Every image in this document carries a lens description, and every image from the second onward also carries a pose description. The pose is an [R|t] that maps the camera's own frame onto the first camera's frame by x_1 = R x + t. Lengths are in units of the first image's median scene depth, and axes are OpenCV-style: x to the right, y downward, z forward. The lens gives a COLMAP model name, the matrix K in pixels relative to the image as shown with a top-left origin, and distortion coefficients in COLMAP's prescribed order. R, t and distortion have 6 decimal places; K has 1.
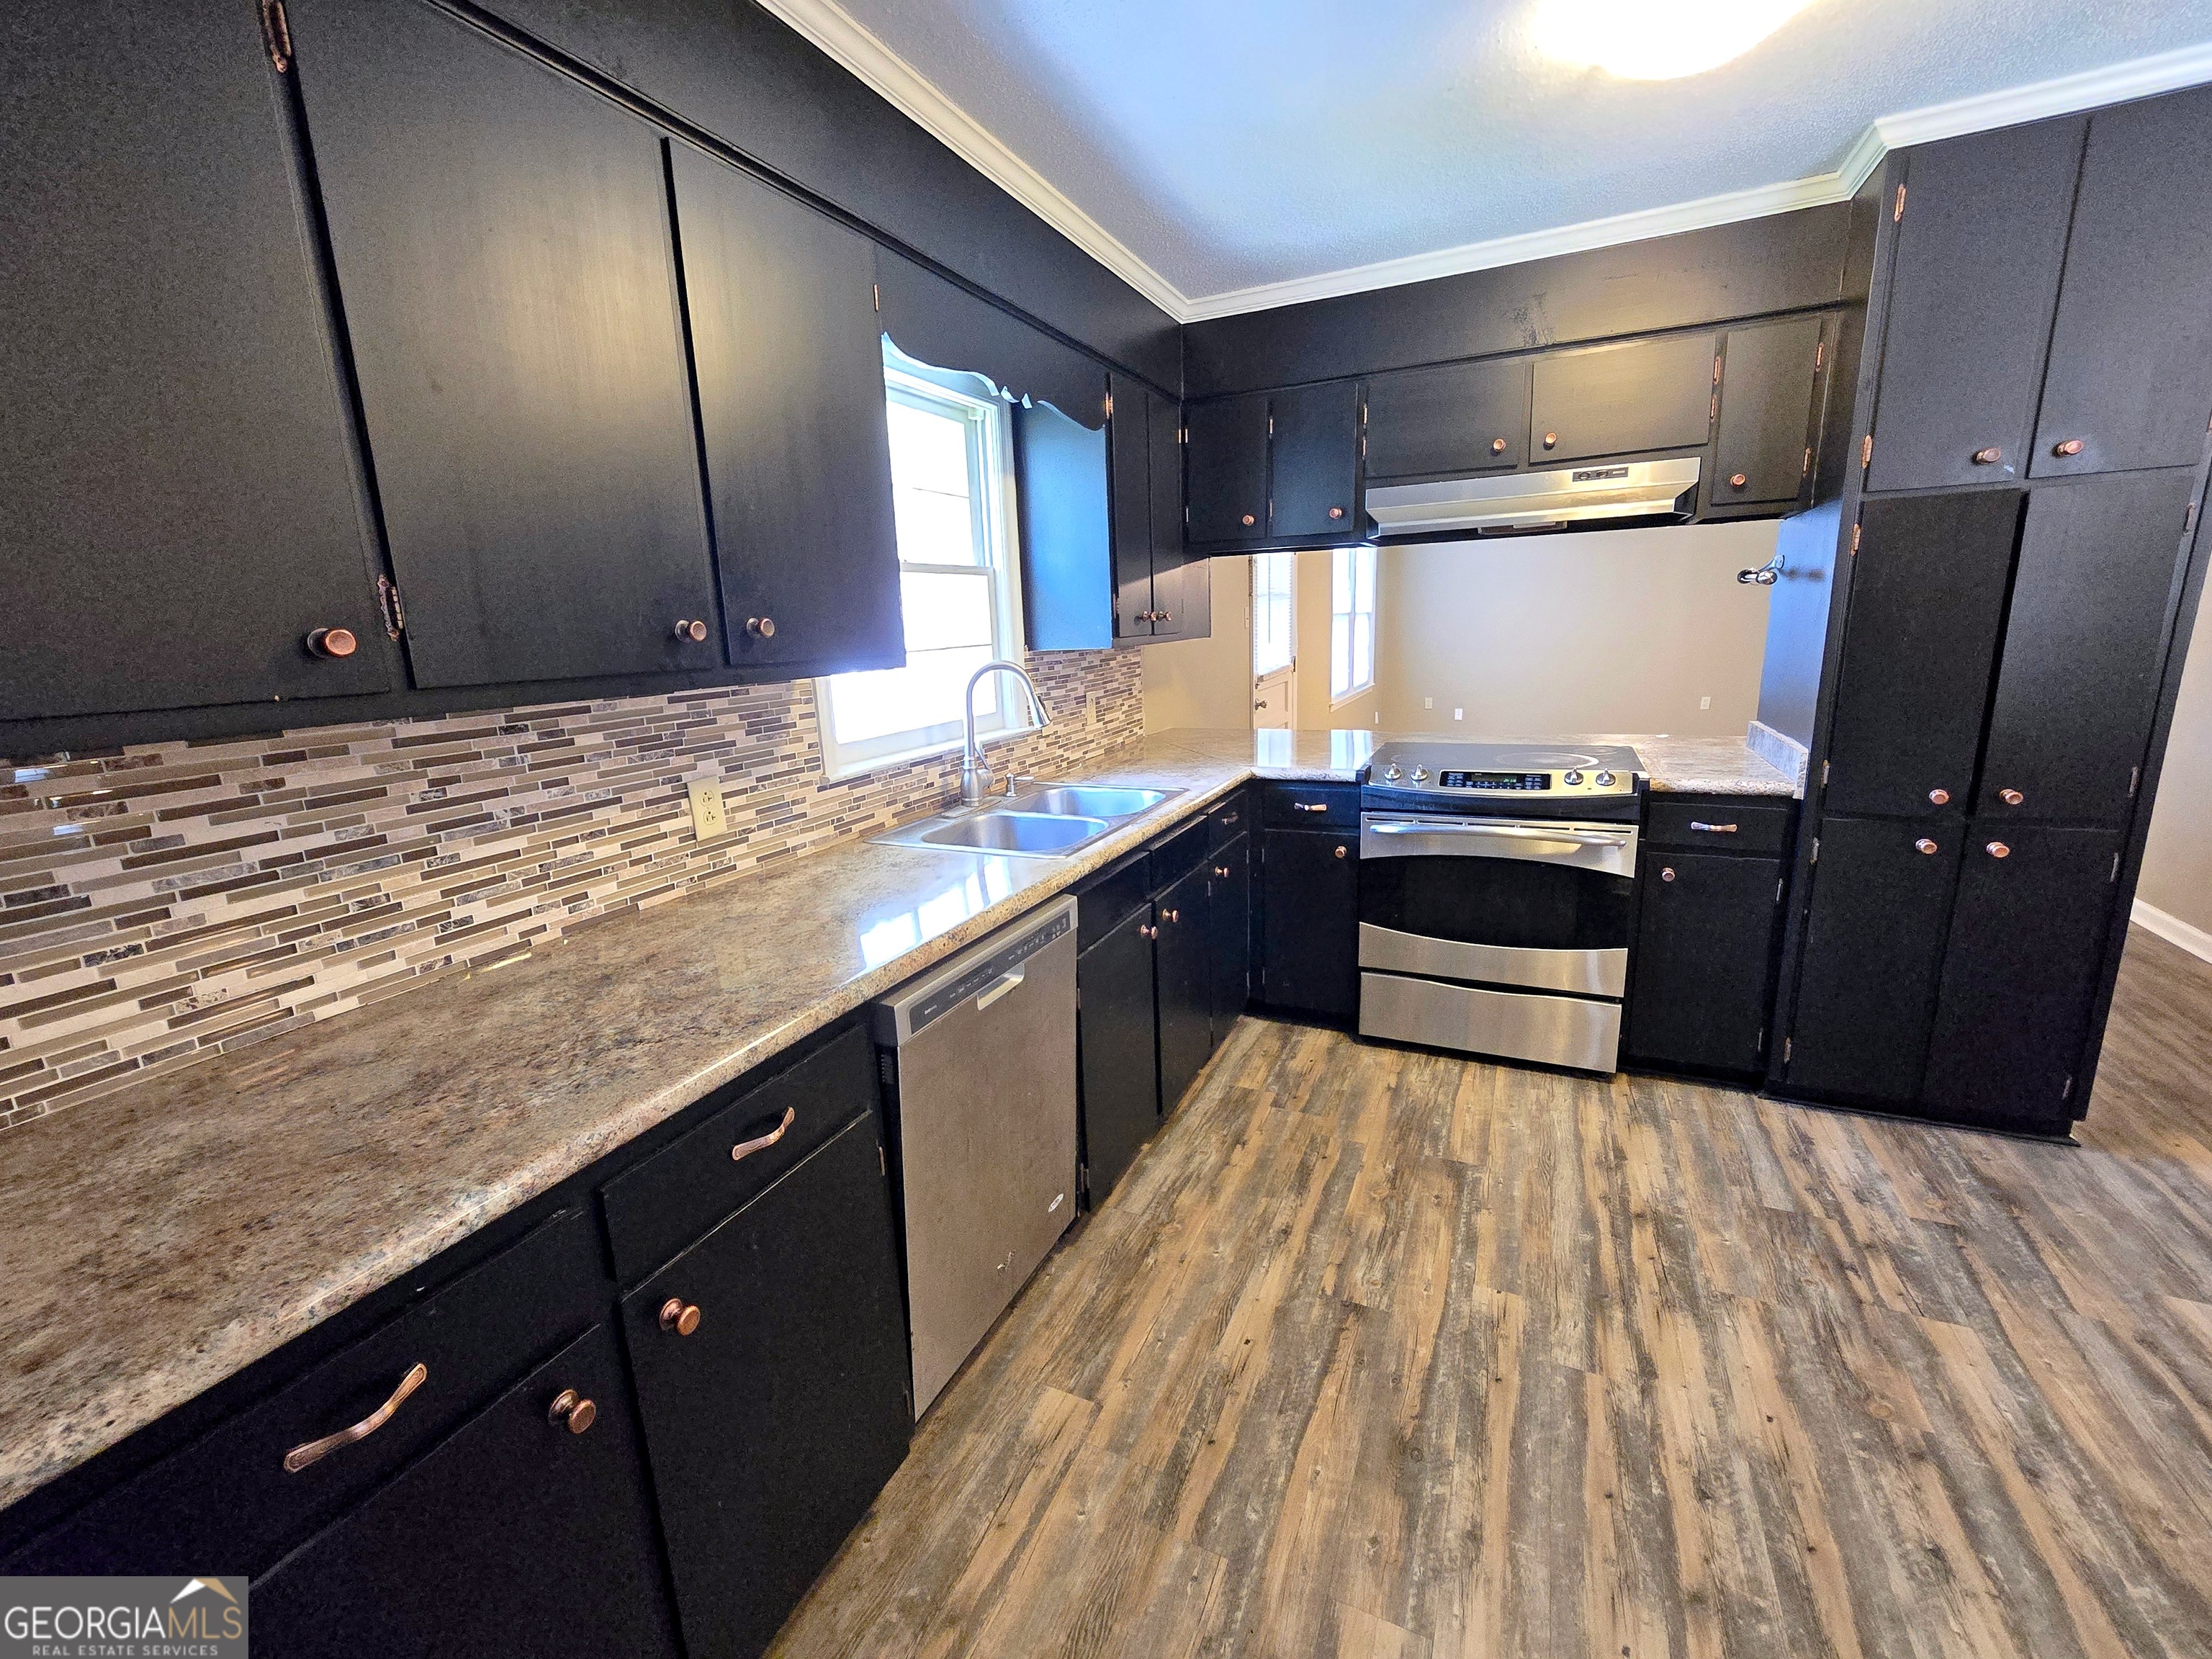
lens RADIAL K [[906.1, 0, 1109.0], [0, 906.1, 826.3], [0, 0, 1]] dist [-0.002991, -0.000197]
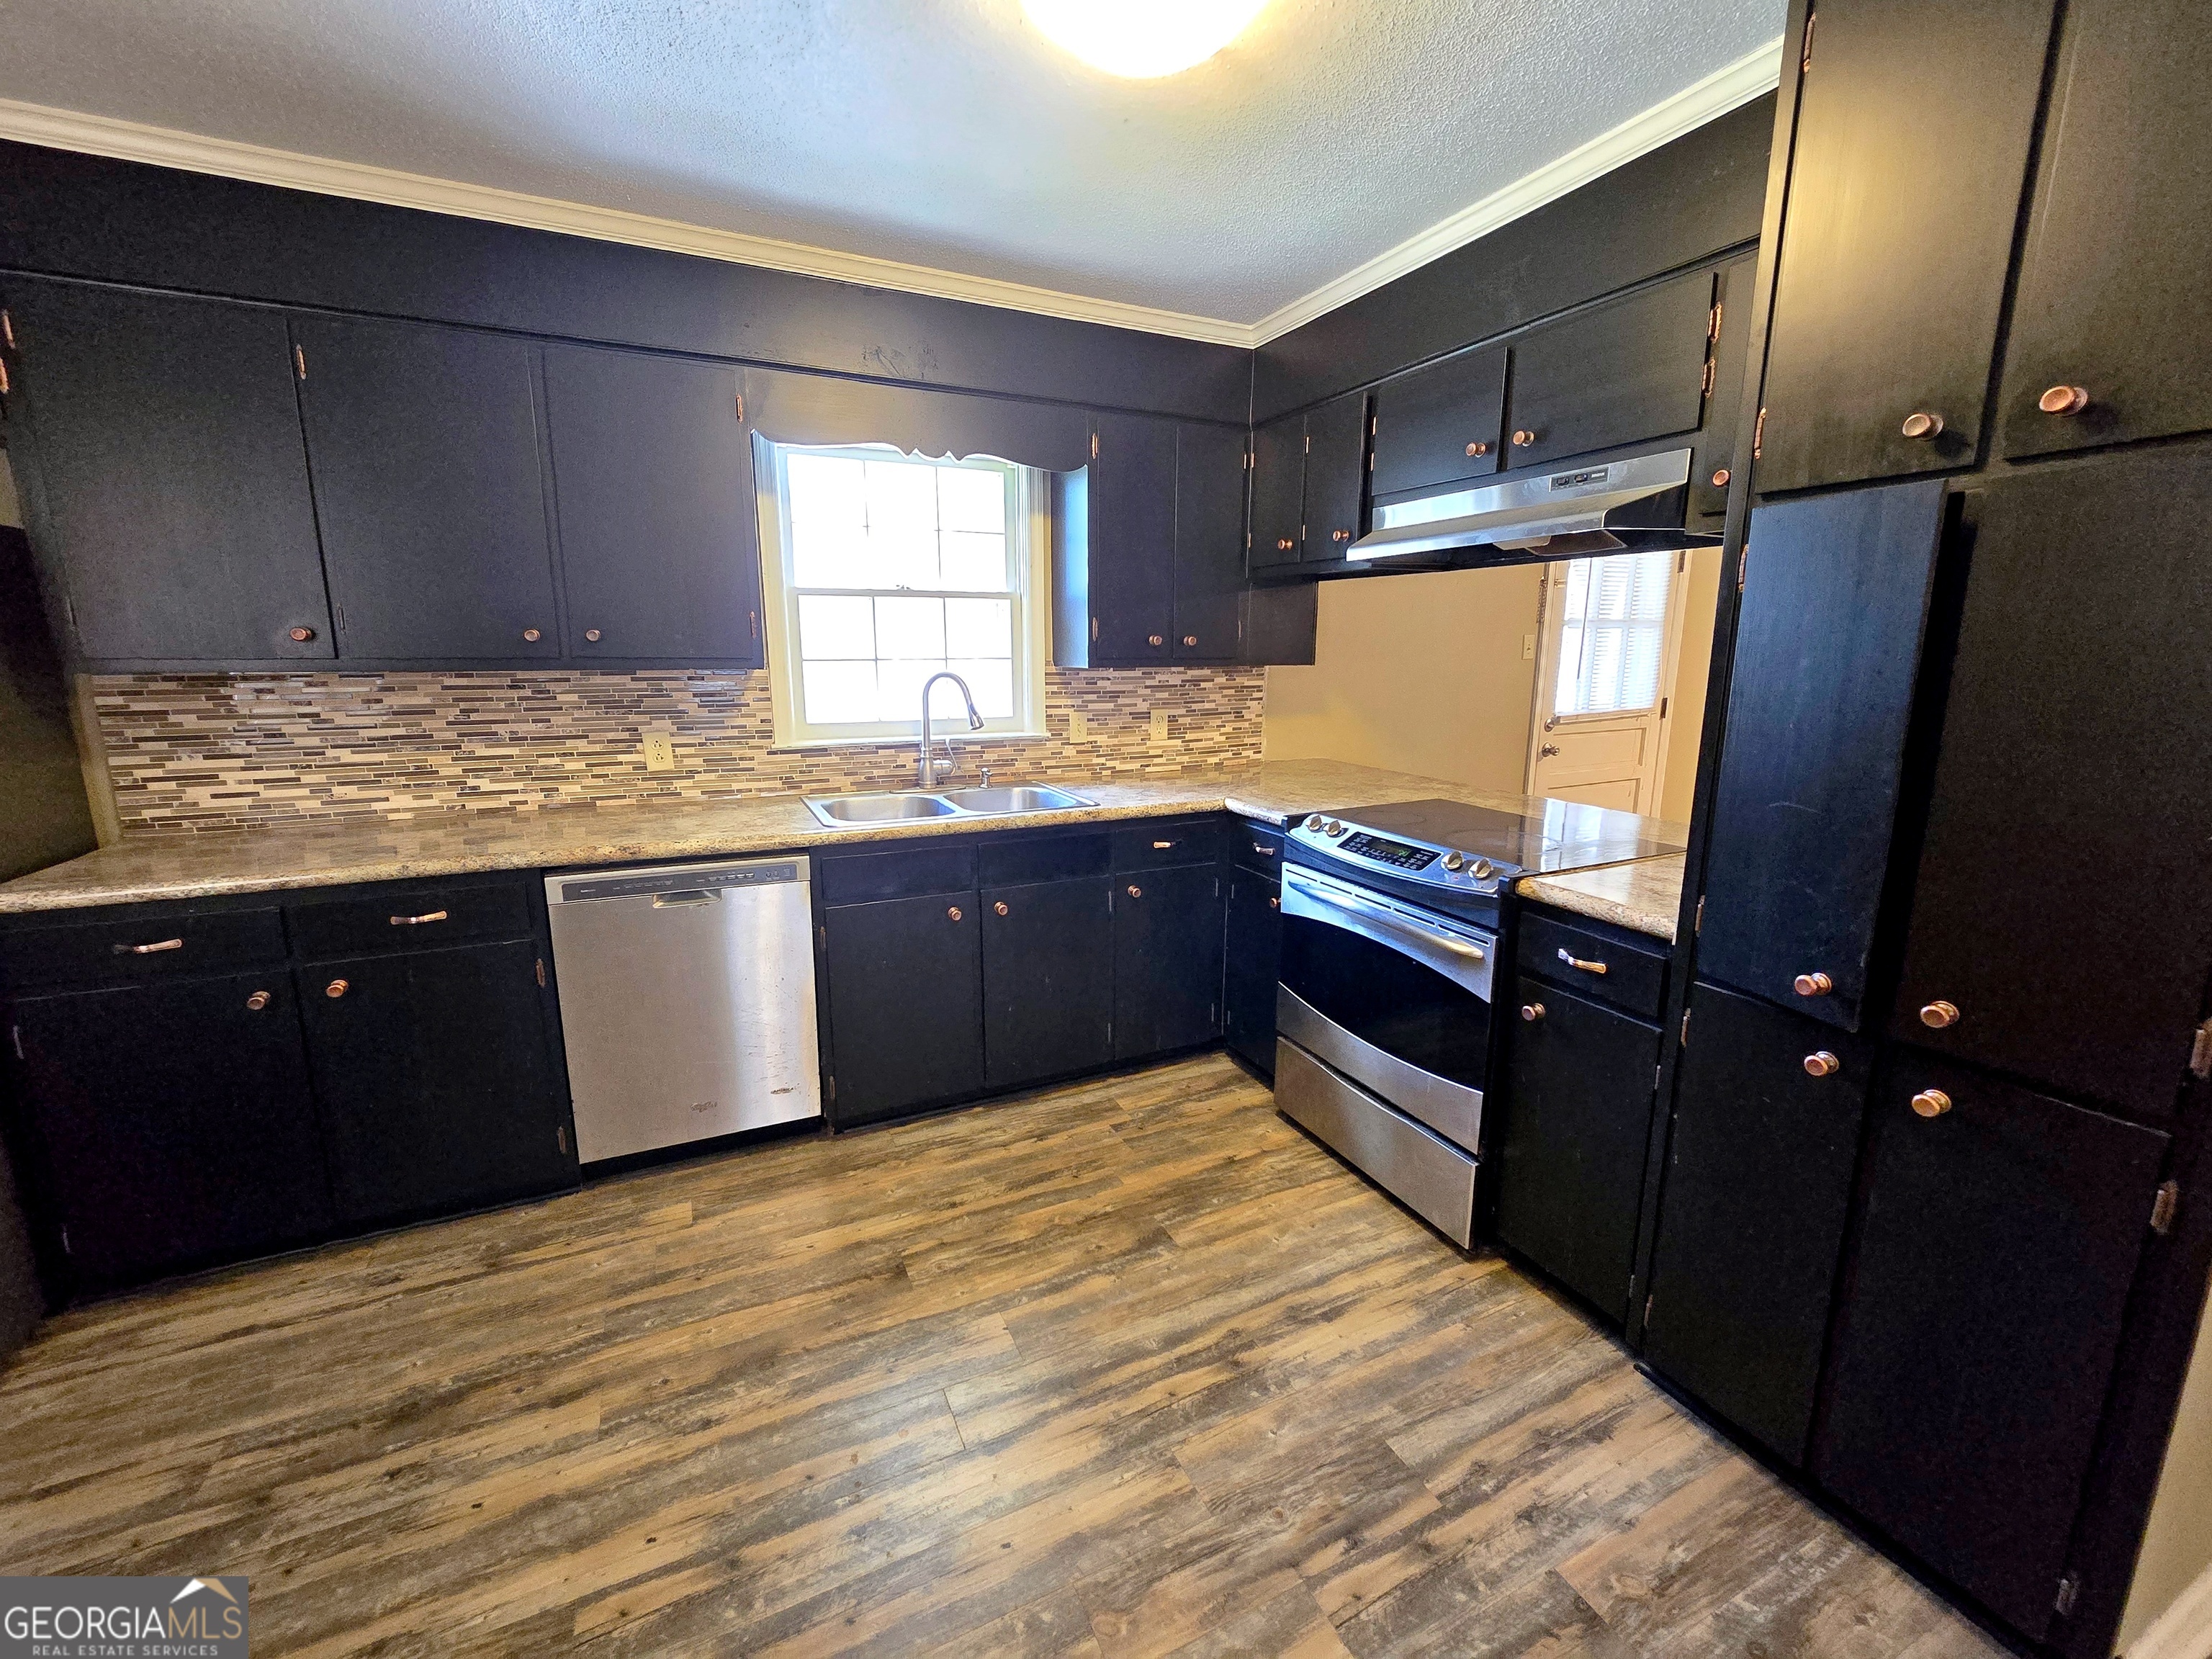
lens RADIAL K [[906.1, 0, 1116.8], [0, 906.1, 829.4], [0, 0, 1]] dist [-0.002991, -0.000197]
pose [[0.774558, 0.169449, -0.609383, 1.031320], [-0.174426, 0.983311, 0.051721, -0.097032], [0.607977, 0.066231, 0.791188, 0.248873]]
